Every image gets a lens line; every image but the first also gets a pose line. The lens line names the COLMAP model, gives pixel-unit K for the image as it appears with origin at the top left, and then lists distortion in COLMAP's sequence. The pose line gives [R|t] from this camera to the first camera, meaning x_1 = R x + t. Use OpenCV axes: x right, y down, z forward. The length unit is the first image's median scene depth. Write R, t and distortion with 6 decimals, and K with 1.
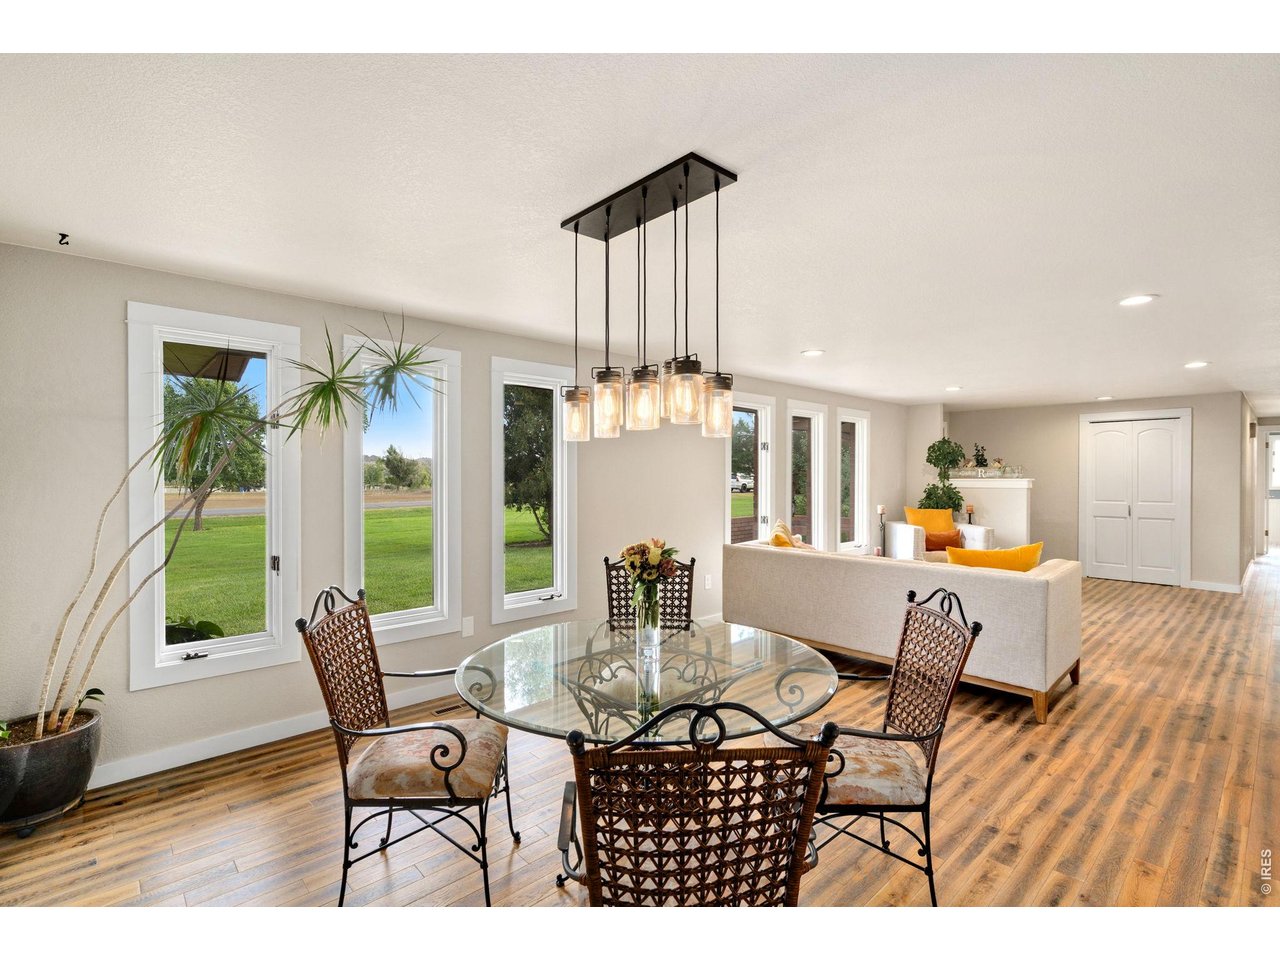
lens RADIAL K [[598.2, 0, 644.2], [0, 598.2, 476.0], [0, 0, 1]] dist [0.000270, -0.000085]
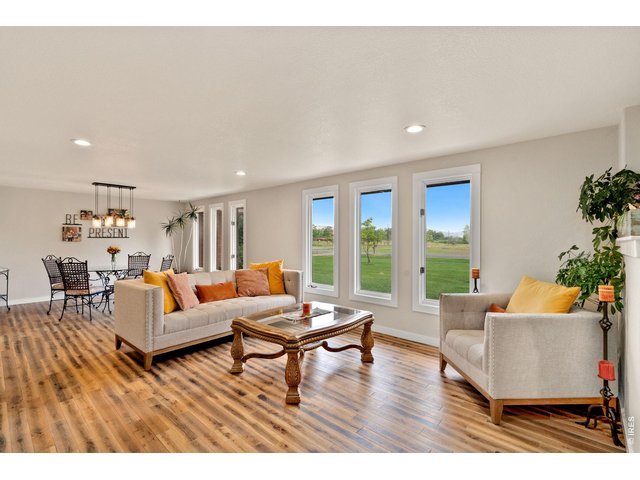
lens RADIAL K [[299.1, 0, 322.1], [0, 299.1, 238.0], [0, 0, 1]] dist [0.000270, -0.000085]
pose [[0.091099, -0.009786, -0.995794, 0.821509], [-0.007691, 0.999915, -0.010530, 0.011223], [0.995812, 0.008618, 0.091016, 0.744019]]
